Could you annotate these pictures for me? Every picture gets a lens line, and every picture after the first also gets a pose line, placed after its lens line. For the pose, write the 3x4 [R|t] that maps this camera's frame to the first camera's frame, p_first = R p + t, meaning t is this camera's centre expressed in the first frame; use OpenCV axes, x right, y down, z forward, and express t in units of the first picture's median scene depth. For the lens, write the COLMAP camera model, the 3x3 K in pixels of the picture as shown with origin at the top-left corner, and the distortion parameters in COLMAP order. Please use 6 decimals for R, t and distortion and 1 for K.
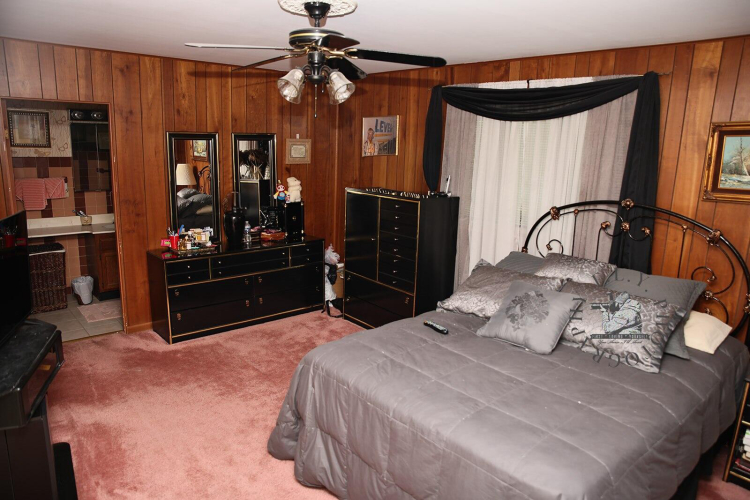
lens RADIAL K [[519.2, 0, 375.0], [0, 519.2, 250.0], [0, 0, 1]] dist [0.004693, 0.001020]
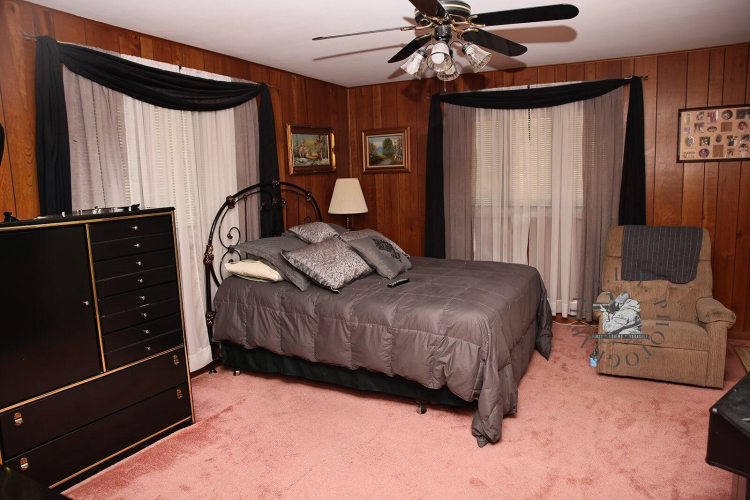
lens RADIAL K [[519.2, 0, 375.0], [0, 519.2, 250.0], [0, 0, 1]] dist [0.004693, 0.001020]
pose [[-0.349777, -0.151195, 0.924552, -0.727063], [0.223150, 0.945039, 0.238968, -0.163181], [-0.909868, 0.289899, -0.296814, 1.060204]]
